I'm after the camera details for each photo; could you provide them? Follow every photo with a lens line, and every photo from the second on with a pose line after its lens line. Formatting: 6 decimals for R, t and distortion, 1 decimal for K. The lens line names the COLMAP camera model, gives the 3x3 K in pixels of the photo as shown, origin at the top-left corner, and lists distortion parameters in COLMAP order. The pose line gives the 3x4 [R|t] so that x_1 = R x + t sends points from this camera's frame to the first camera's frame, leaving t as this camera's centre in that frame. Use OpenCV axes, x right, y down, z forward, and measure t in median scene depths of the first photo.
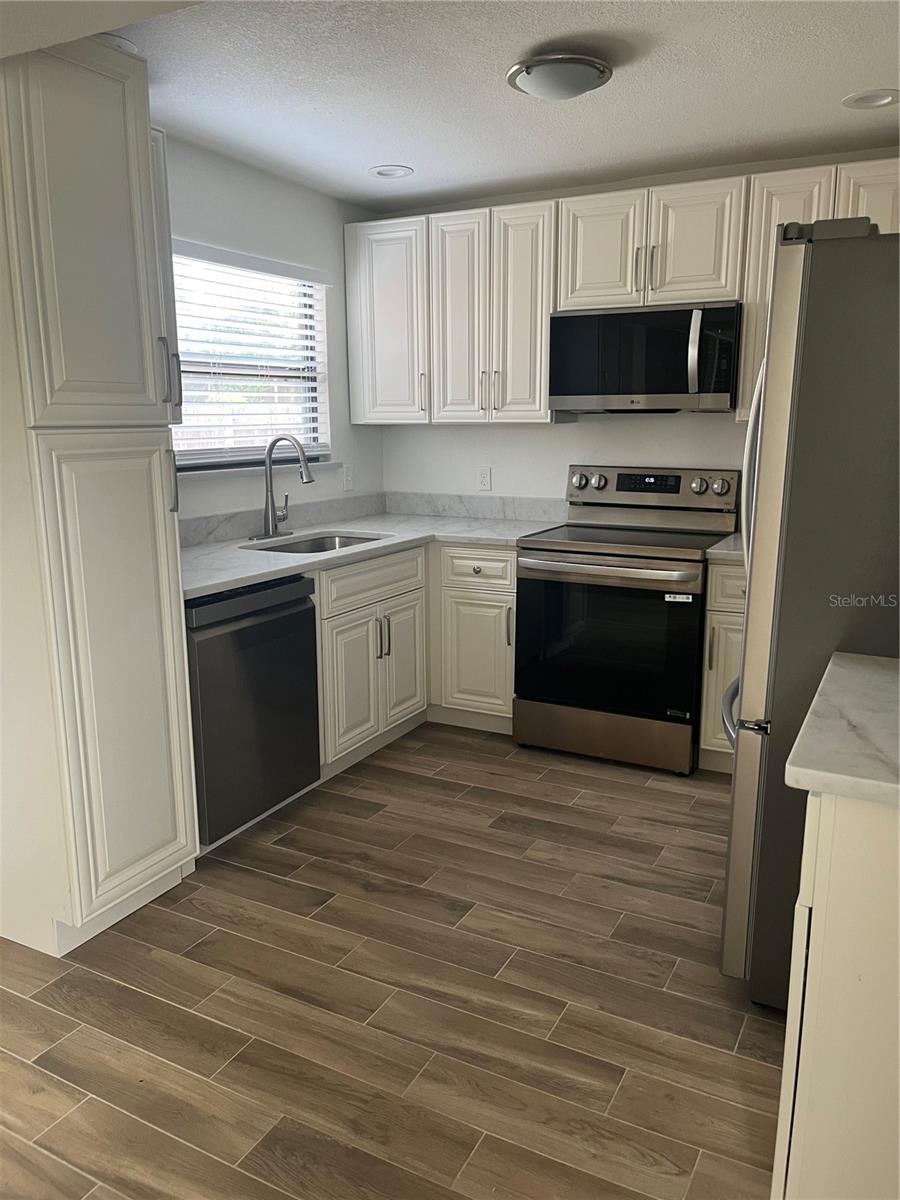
lens RADIAL K [[909.7, 0, 446.6], [0, 909.7, 595.5], [0, 0, 1]] dist [0.053915, -0.082369]
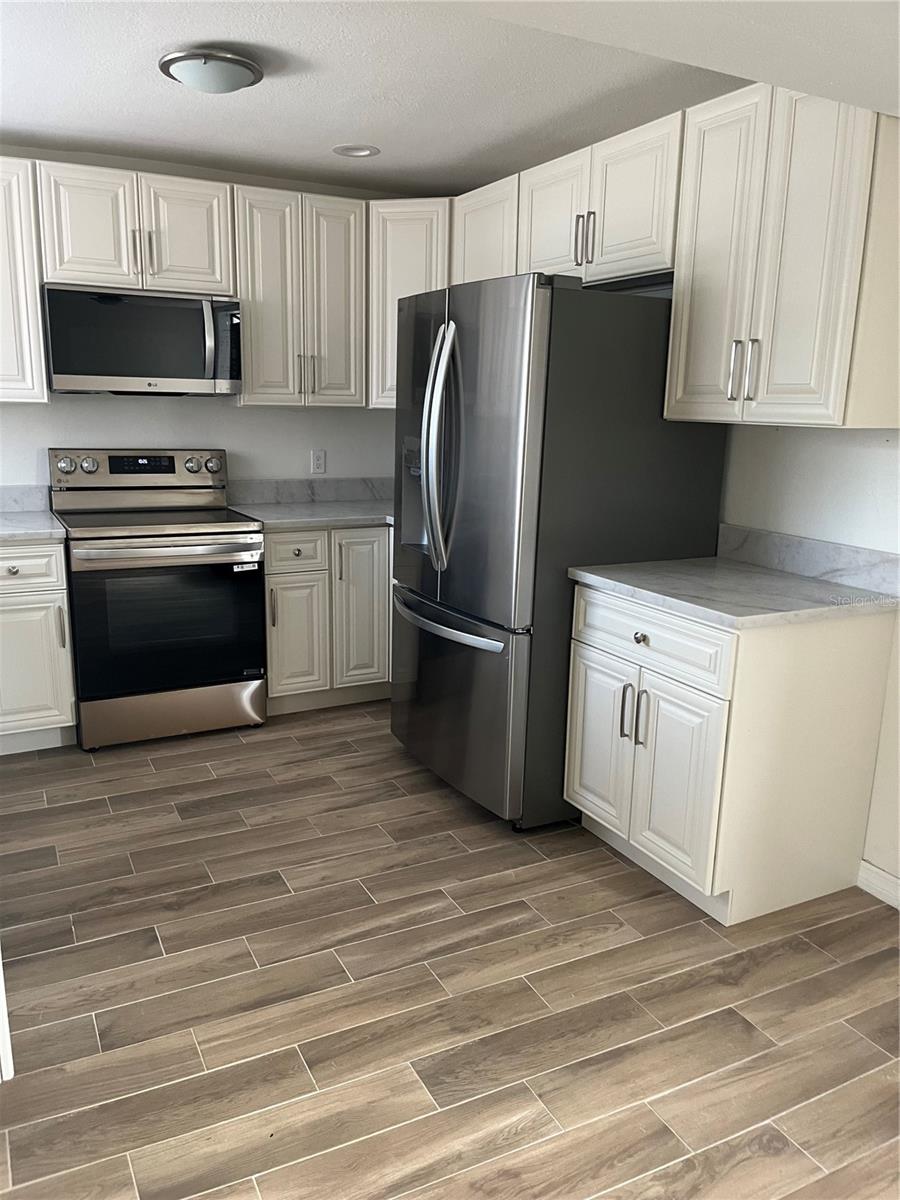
lens RADIAL K [[909.7, 0, 446.6], [0, 909.7, 595.5], [0, 0, 1]] dist [0.053915, -0.082369]
pose [[0.568215, -0.158414, 0.807488, -0.584337], [0.137003, 0.985811, 0.096992, -0.043328], [-0.811395, 0.055516, 0.581856, 0.195530]]
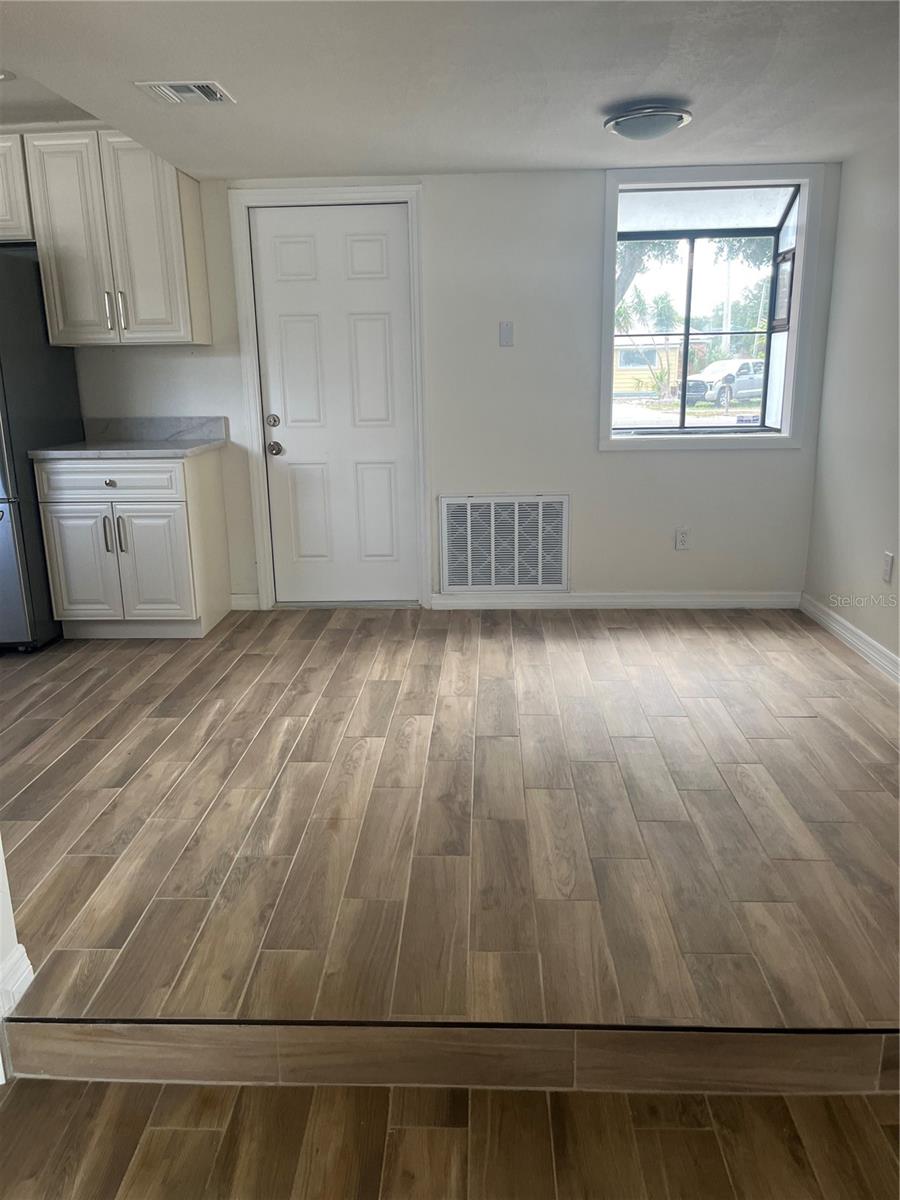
lens RADIAL K [[909.7, 0, 446.6], [0, 909.7, 595.5], [0, 0, 1]] dist [0.053915, -0.082369]
pose [[-0.429850, -0.211306, 0.877826, -1.239783], [0.197492, 0.926683, 0.319774, -0.075680], [-0.881037, 0.310819, -0.356603, 0.655826]]
